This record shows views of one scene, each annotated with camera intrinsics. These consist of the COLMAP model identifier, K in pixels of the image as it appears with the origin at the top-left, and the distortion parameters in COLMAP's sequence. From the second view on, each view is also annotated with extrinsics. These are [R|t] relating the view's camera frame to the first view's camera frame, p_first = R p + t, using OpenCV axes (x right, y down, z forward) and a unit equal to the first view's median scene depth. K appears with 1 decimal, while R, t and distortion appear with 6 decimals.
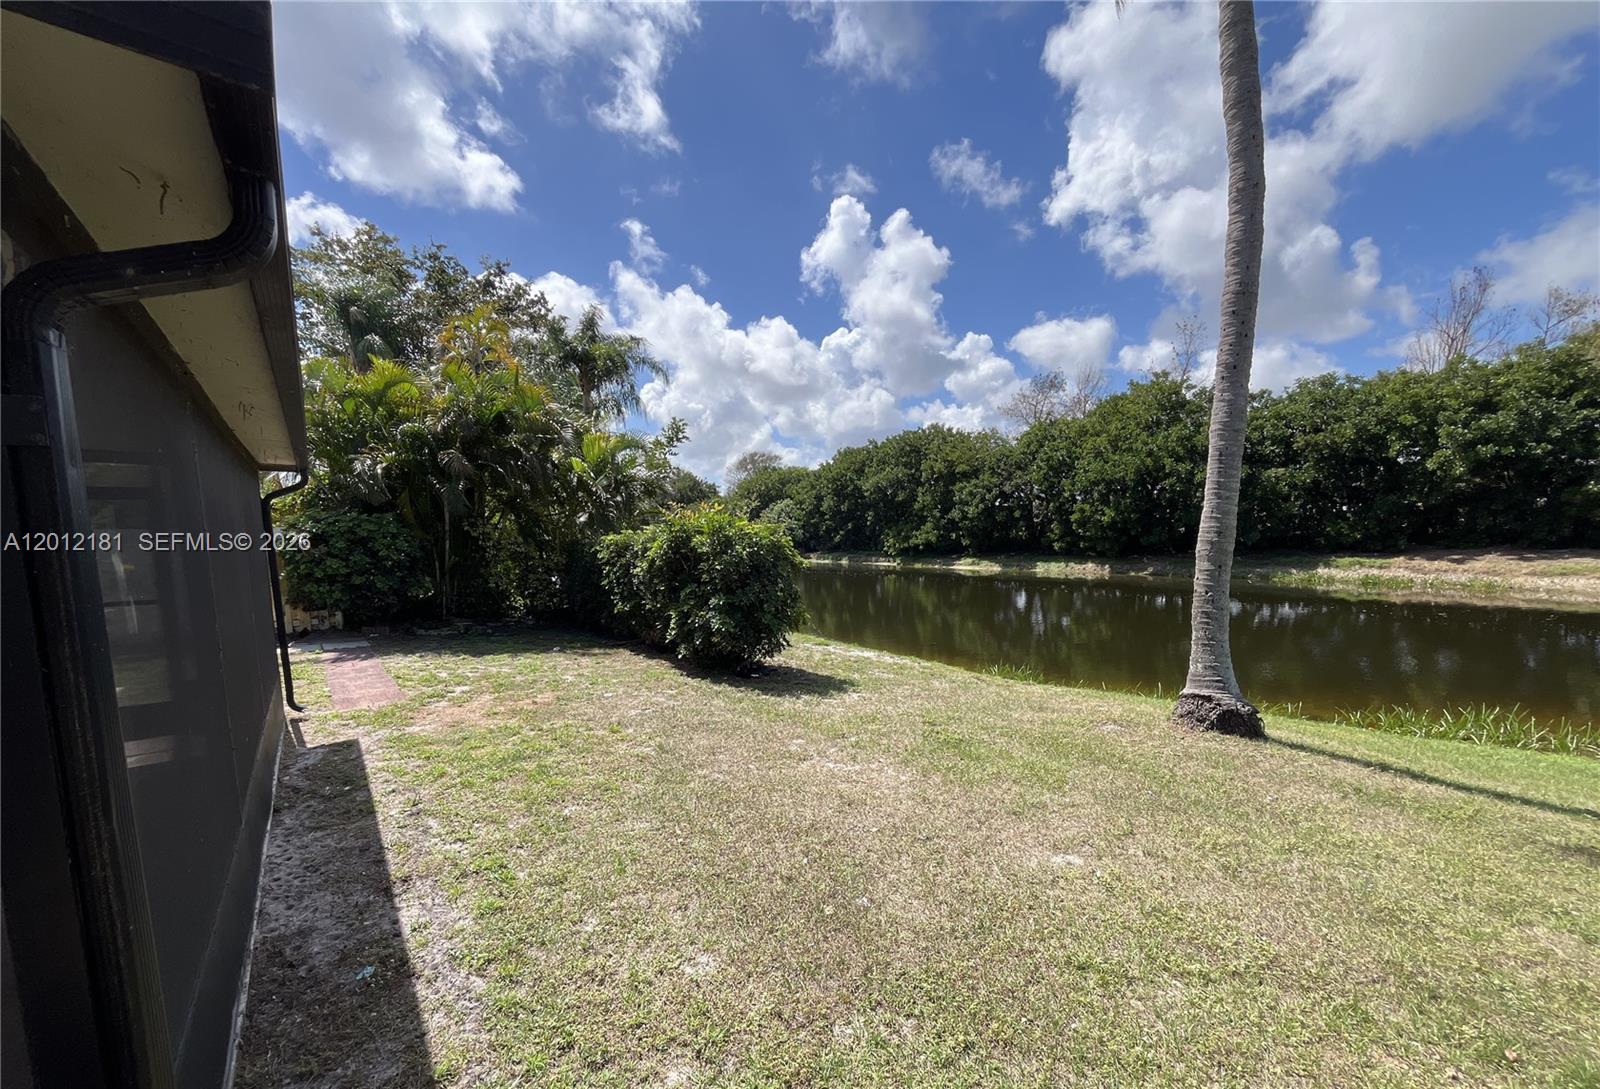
lens RADIAL K [[643.6, 0, 802.0], [0, 643.6, 602.3], [0, 0, 1]] dist [-0.002201, -0.000194]
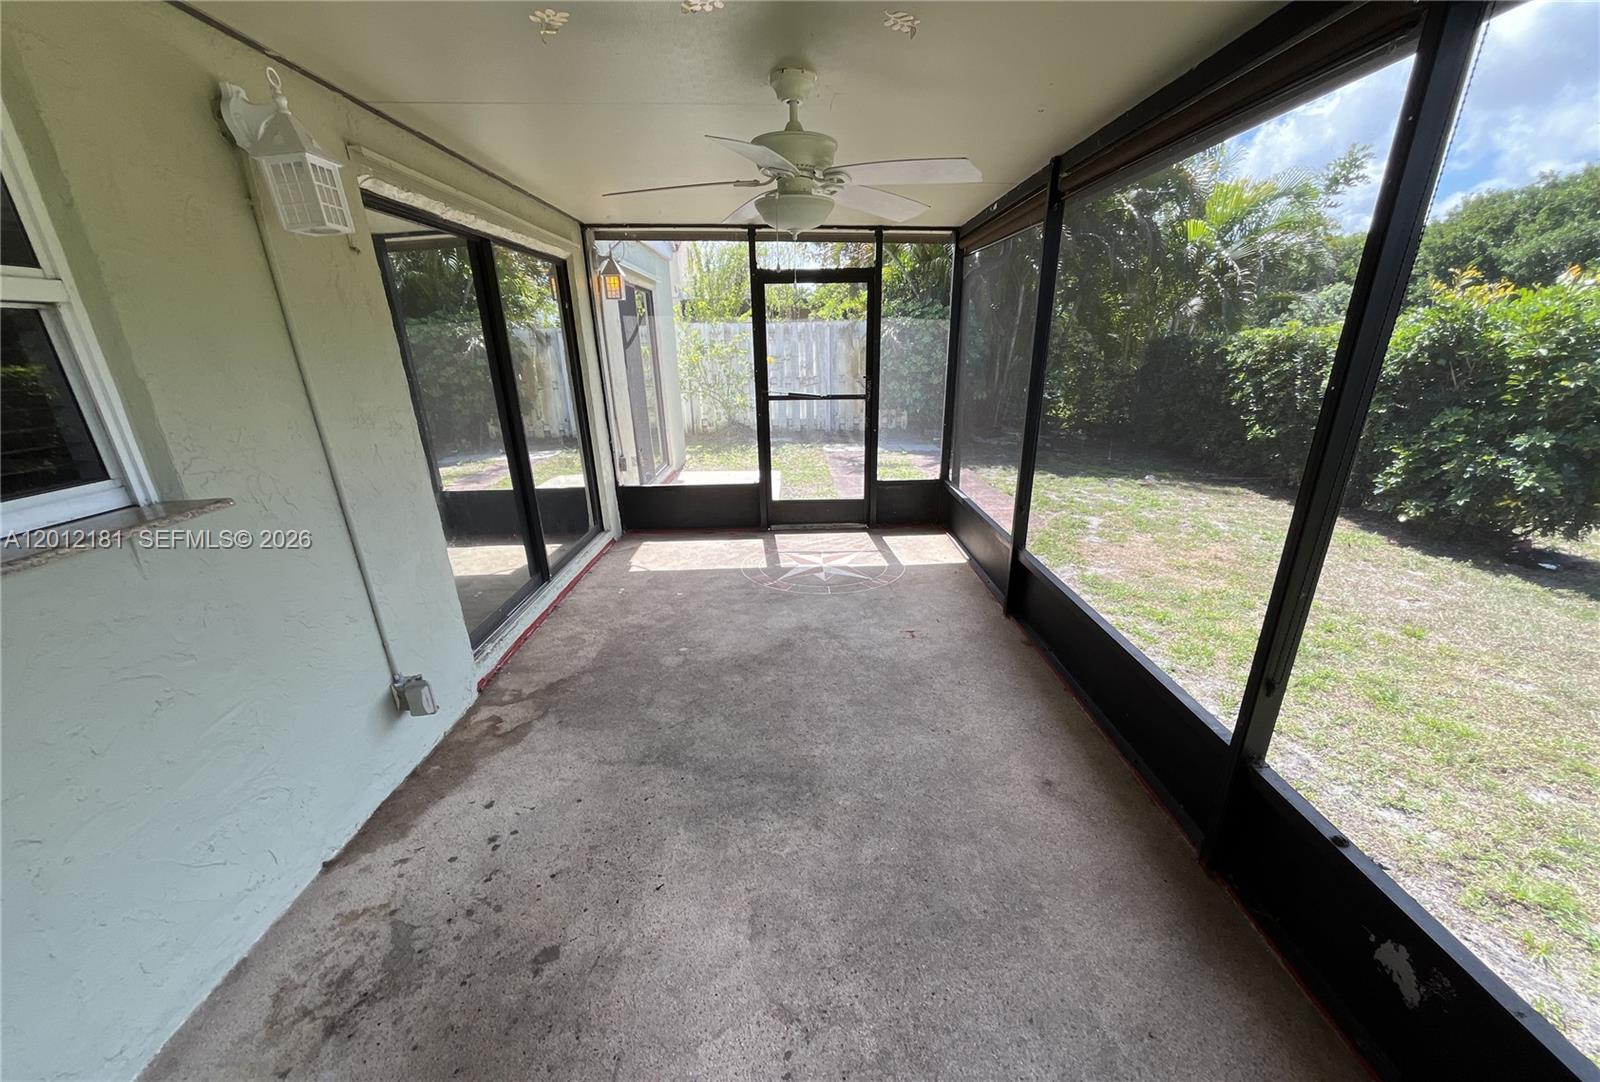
lens RADIAL K [[643.3, 0, 803.8], [0, 643.3, 600.1], [0, 0, 1]] dist [-0.003655, -0.000109]
pose [[0.806322, 0.227189, -0.546105, -0.070294], [-0.064437, 0.951535, 0.300715, 0.000859], [0.587957, -0.207284, 0.781882, 0.017255]]
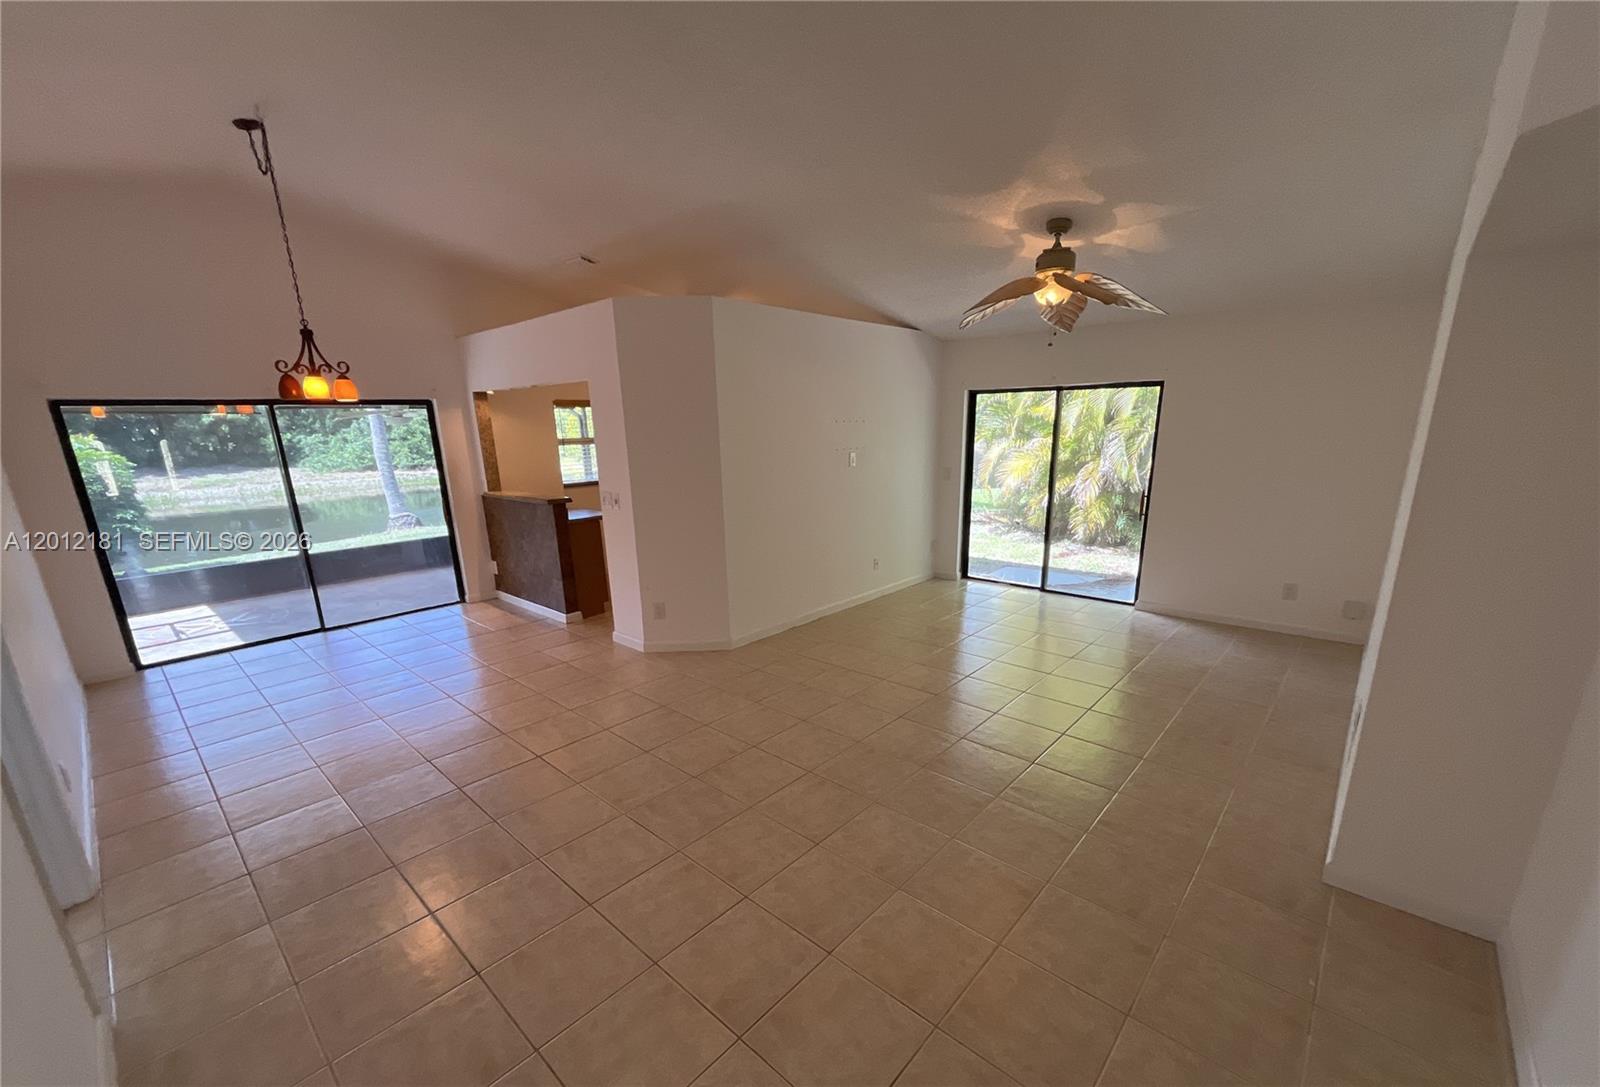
lens RADIAL K [[643.6, 0, 802.0], [0, 643.6, 601.3], [0, 0, 1]] dist [-0.002201, -0.000194]
pose [[-0.188451, -0.238876, 0.952588, -0.343334], [0.138136, 0.953877, 0.266527, 0.001773], [-0.972319, 0.181814, -0.146762, -0.010689]]
